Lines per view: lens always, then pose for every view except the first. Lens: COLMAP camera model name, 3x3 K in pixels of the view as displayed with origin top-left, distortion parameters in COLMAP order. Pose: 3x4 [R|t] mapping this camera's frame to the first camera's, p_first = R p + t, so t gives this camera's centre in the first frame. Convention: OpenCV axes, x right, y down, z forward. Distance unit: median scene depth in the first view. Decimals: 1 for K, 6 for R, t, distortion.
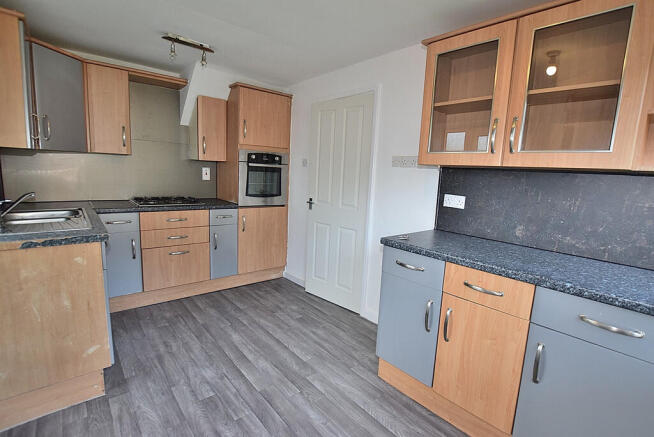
lens RADIAL K [[297.4, 0, 322.5], [0, 297.4, 216.2], [0, 0, 1]] dist [-0.017991, -0.000198]
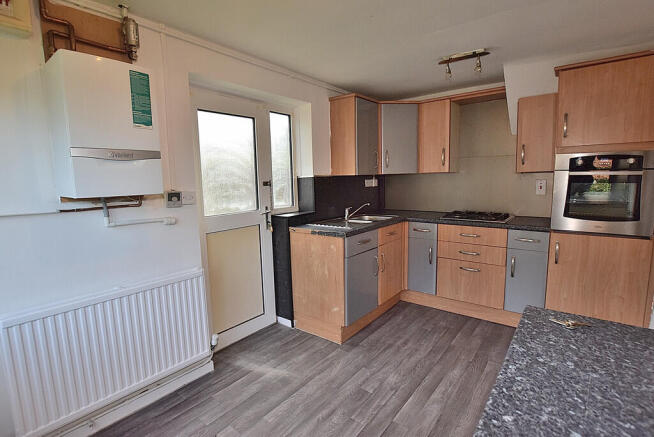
lens RADIAL K [[297.4, 0, 323.3], [0, 297.4, 217.5], [0, 0, 1]] dist [-0.017991, -0.000198]
pose [[0.237503, 0.073151, -0.968629, 0.368851], [-0.112587, 0.992513, 0.047349, -0.041220], [0.964840, 0.097809, 0.243961, 0.310016]]
